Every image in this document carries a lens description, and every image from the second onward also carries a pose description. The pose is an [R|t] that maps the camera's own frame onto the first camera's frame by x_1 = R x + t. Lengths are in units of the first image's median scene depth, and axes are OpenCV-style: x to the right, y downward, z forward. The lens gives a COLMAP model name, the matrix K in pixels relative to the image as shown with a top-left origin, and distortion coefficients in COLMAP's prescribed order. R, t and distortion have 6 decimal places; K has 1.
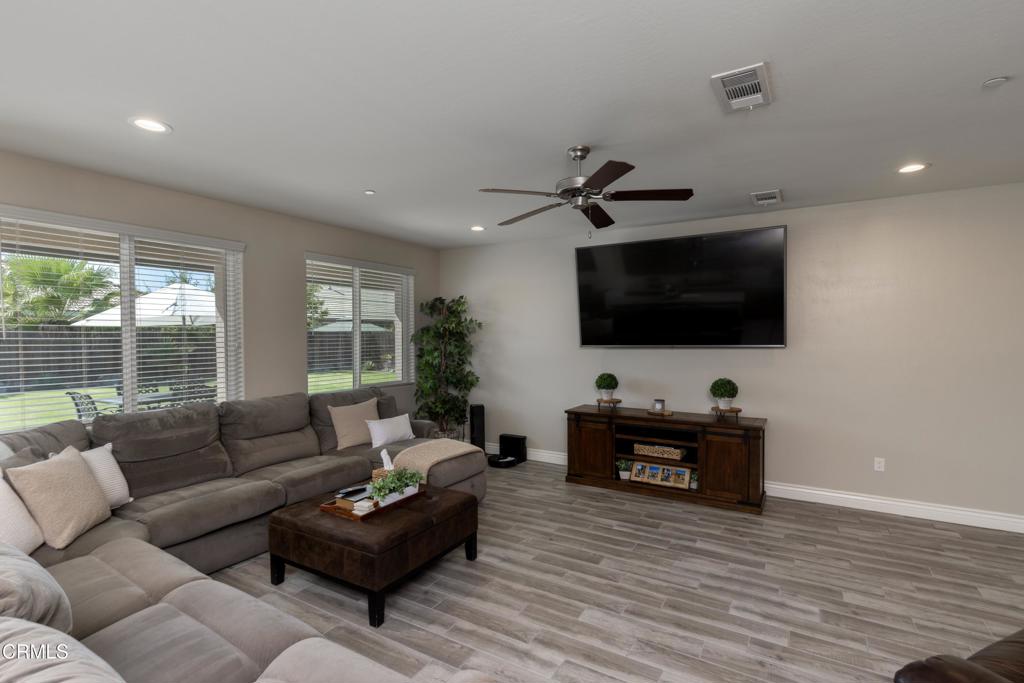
lens RADIAL K [[471.8, 0, 507.2], [0, 471.8, 338.7], [0, 0, 1]] dist [0.004962, 0.000461]
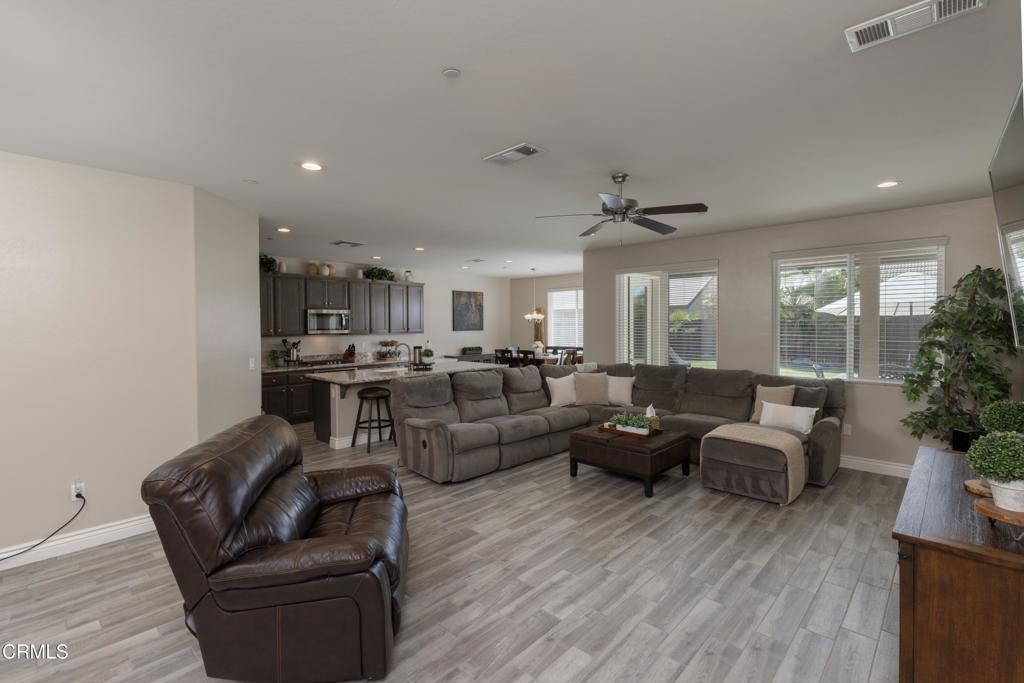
lens RADIAL K [[471.8, 0, 507.1], [0, 471.8, 337.6], [0, 0, 1]] dist [0.004962, 0.000461]
pose [[-0.211691, 0.030334, -0.976866, 1.516957], [-0.005335, 0.999467, 0.032192, -0.025560], [0.977322, 0.012027, -0.211416, 1.035050]]
